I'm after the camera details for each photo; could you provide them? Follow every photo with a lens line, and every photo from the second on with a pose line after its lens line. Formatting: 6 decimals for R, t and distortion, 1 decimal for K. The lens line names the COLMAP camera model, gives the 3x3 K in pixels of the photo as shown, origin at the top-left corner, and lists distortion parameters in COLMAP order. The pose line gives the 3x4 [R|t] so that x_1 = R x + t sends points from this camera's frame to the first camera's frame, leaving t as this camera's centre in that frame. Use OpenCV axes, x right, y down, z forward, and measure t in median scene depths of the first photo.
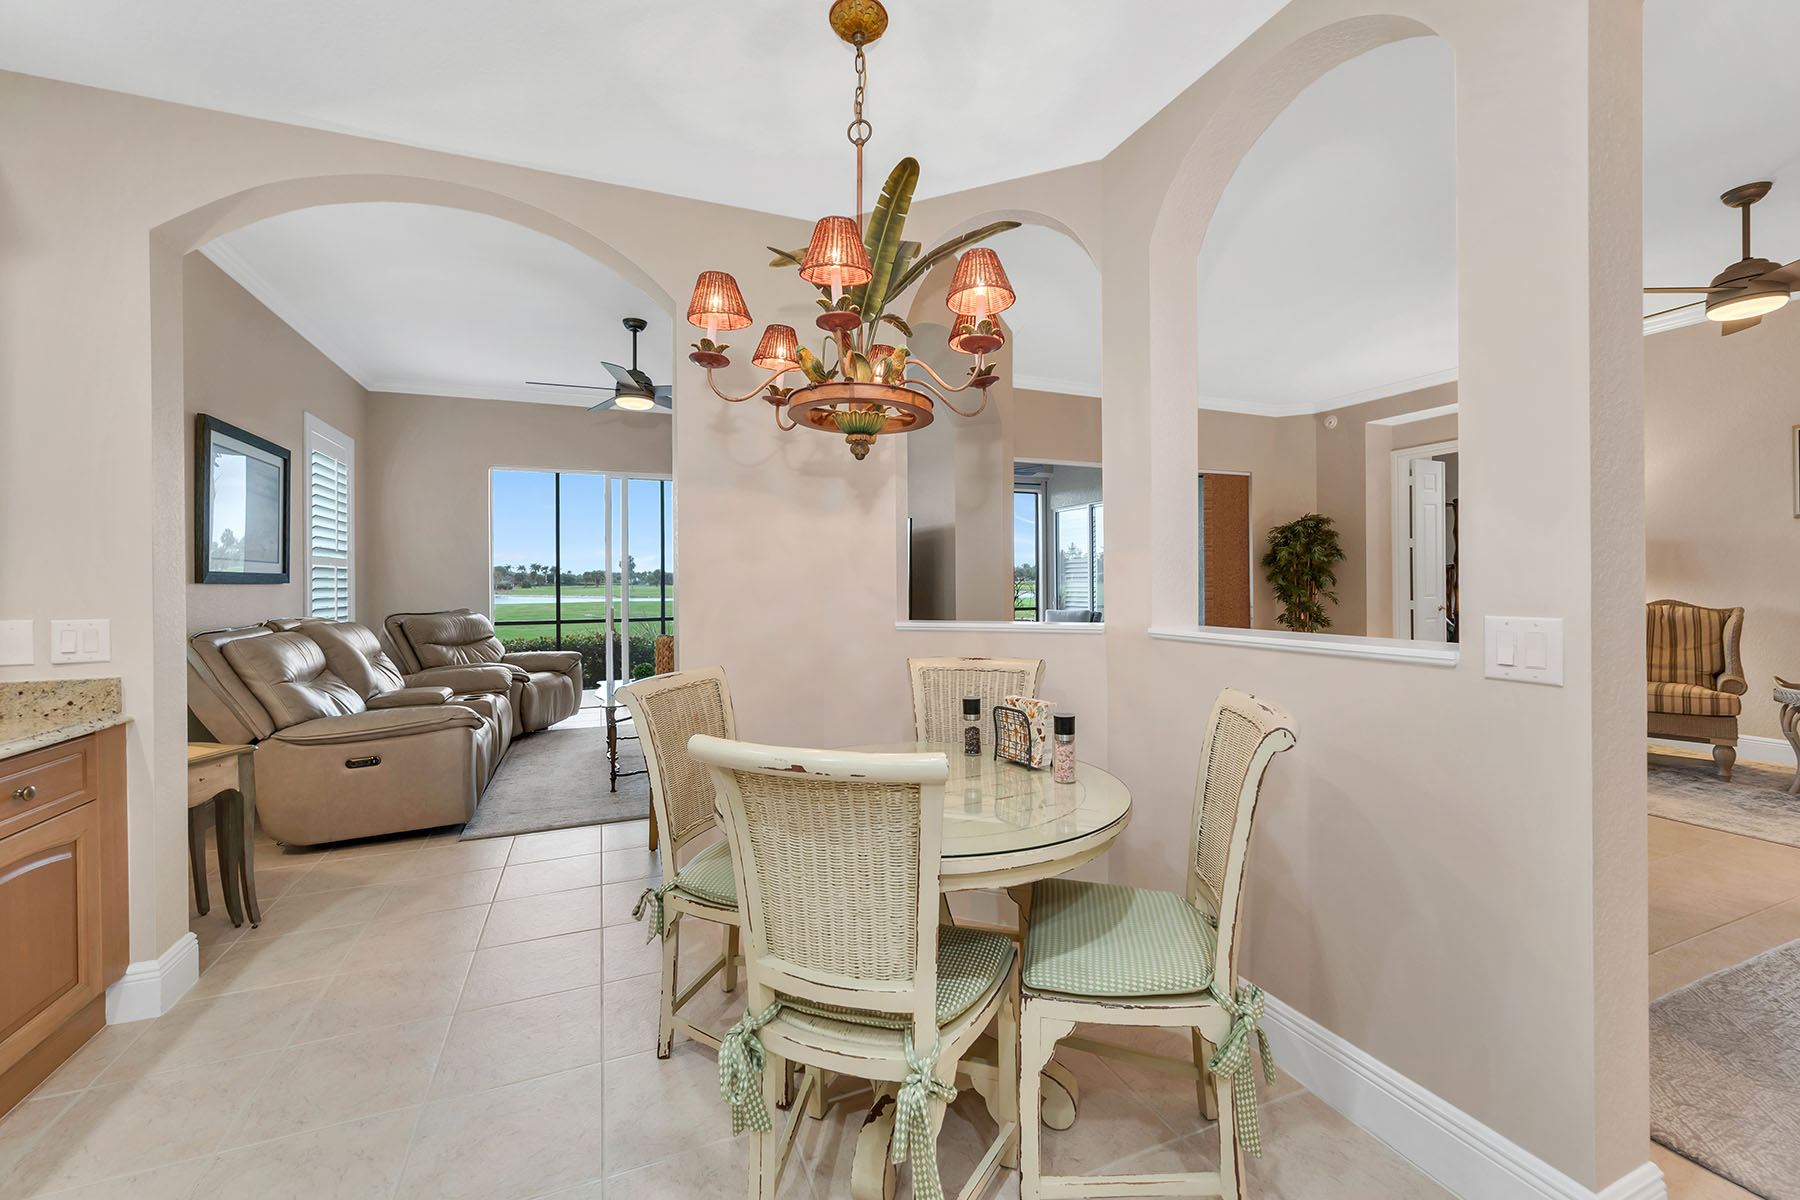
lens RADIAL K [[726.7, 0, 900.0], [0, 726.7, 602.8], [0, 0, 1]] dist [-0.002226, -0.000452]
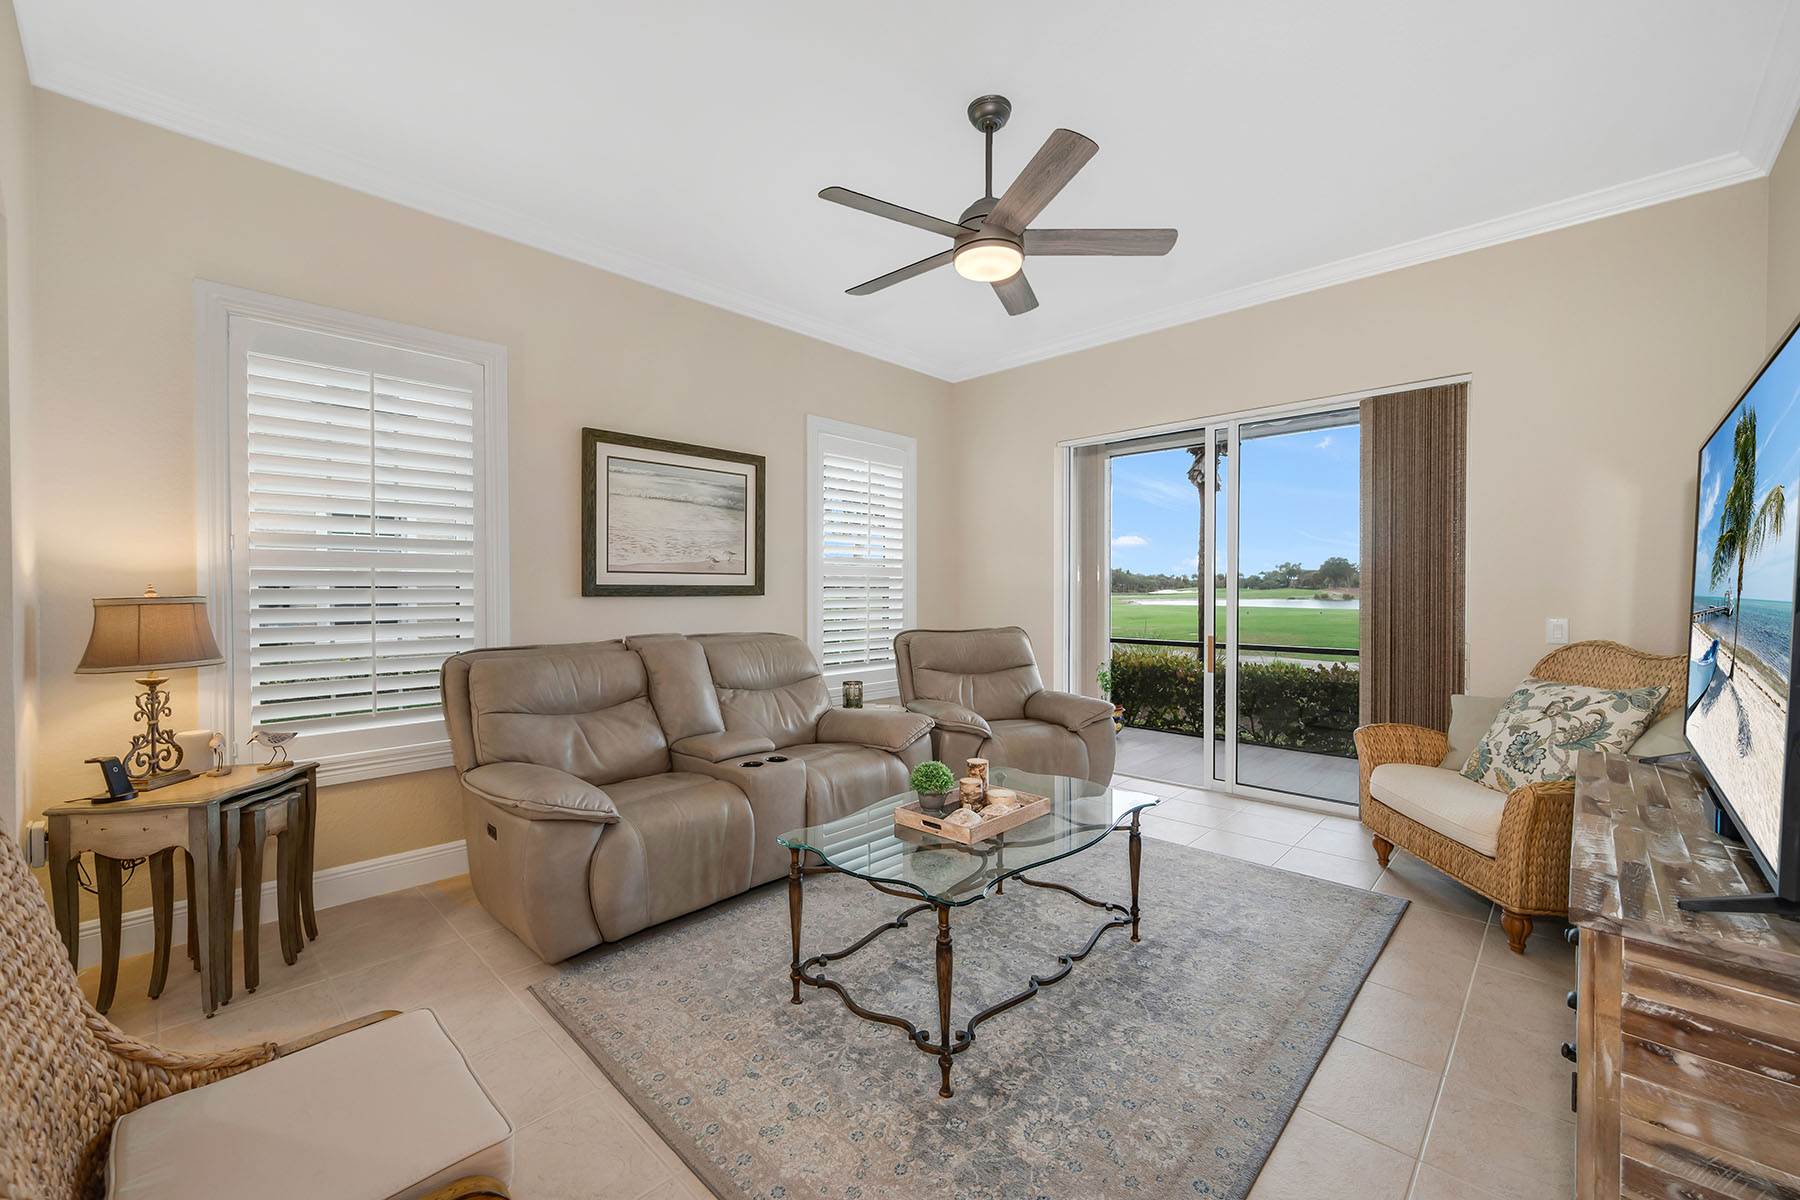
lens RADIAL K [[726.7, 0, 900.0], [0, 726.7, 602.8], [0, 0, 1]] dist [-0.002226, -0.000452]
pose [[0.436106, 0.013471, -0.899794, 0.103510], [-0.021162, 0.999765, 0.004711, -0.025626], [0.899646, 0.016986, 0.436289, 0.754320]]
